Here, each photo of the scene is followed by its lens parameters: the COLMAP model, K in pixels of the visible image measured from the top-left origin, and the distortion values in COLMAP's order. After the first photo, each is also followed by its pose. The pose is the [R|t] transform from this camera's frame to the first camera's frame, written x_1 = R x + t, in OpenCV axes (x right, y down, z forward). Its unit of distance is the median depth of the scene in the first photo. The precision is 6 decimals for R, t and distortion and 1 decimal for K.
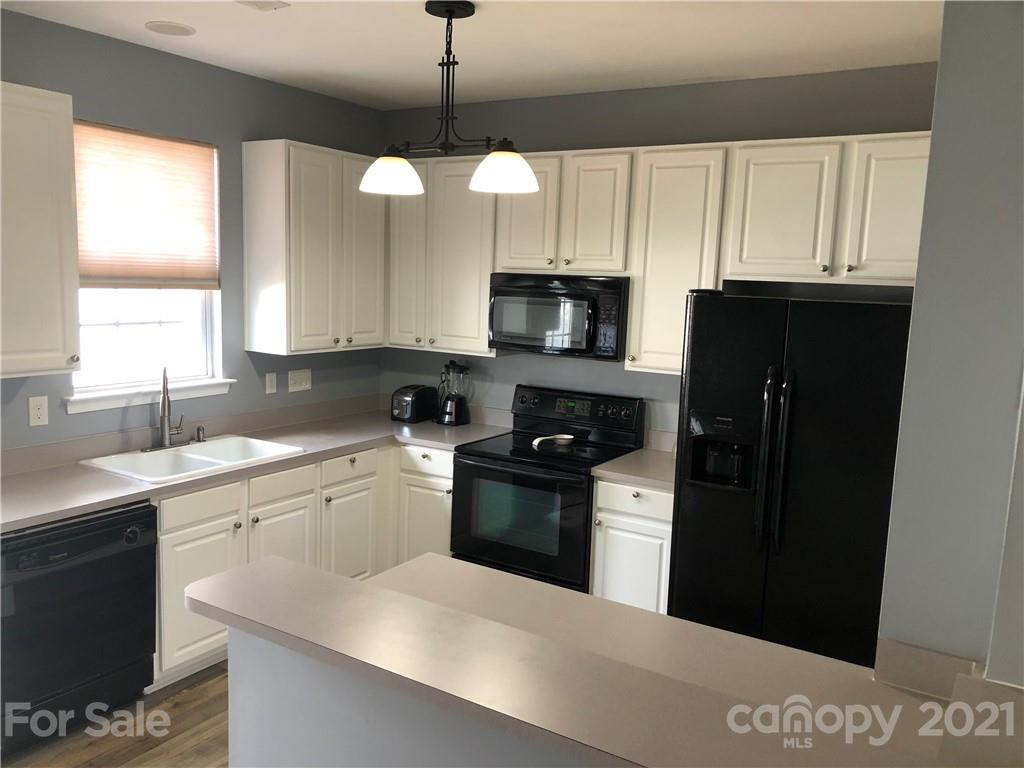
lens RADIAL K [[838.2, 0, 501.8], [0, 838.2, 389.1], [0, 0, 1]] dist [0.041163, -0.051384]
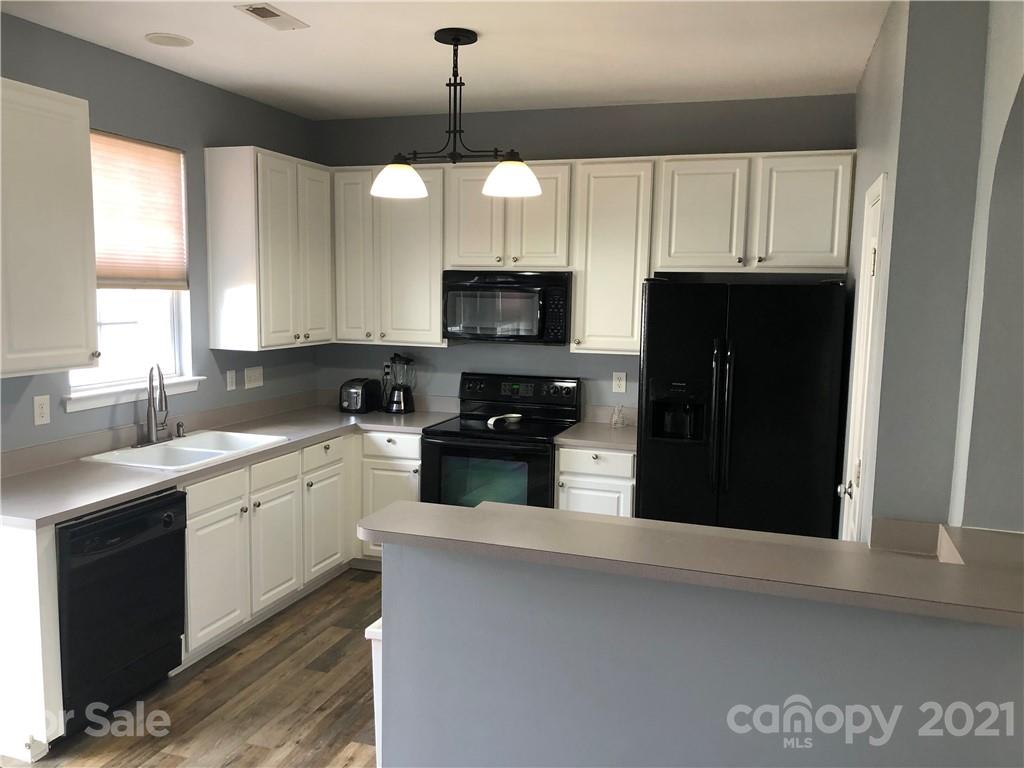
lens RADIAL K [[838.2, 0, 506.9], [0, 838.2, 389.0], [0, 0, 1]] dist [0.041163, -0.051384]
pose [[0.971770, -0.047435, 0.231112, -0.225000], [0.050035, 0.998733, -0.005397, 0.031953], [-0.230563, 0.016808, 0.972912, -0.104673]]
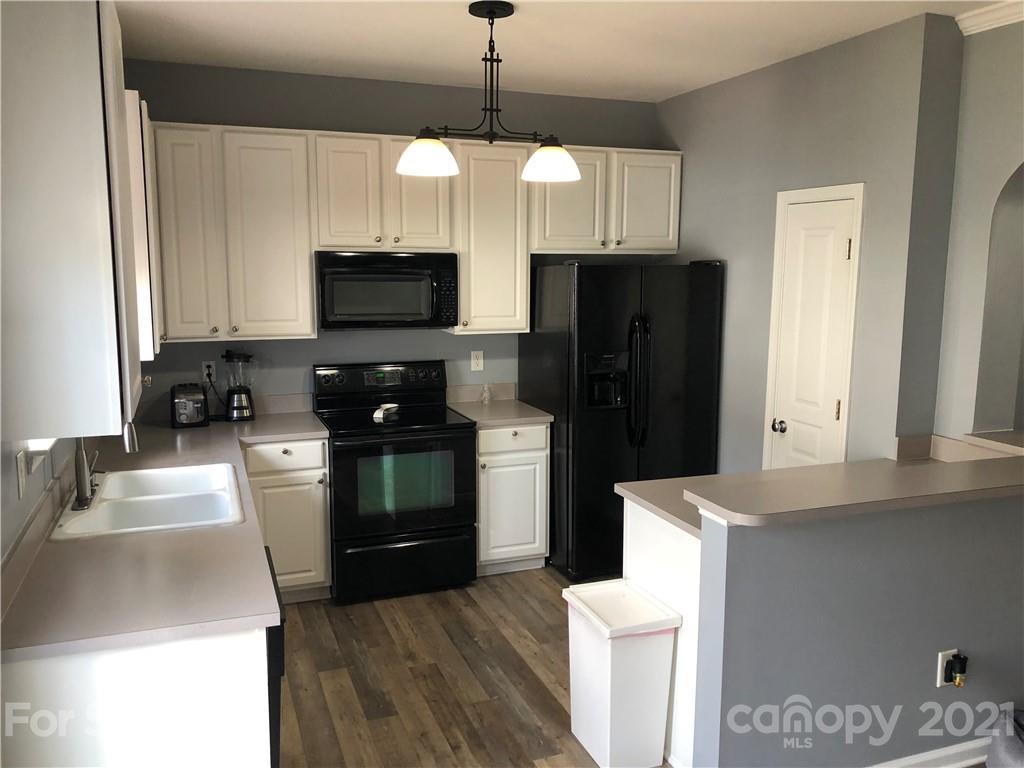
lens RADIAL K [[838.2, 0, 517.9], [0, 838.2, 380.1], [0, 0, 1]] dist [0.041163, -0.051384]
pose [[0.603973, -0.143655, 0.783951, -0.770270], [0.128621, 0.988297, 0.082008, -0.048173], [-0.786558, 0.051302, 0.615382, 0.256517]]
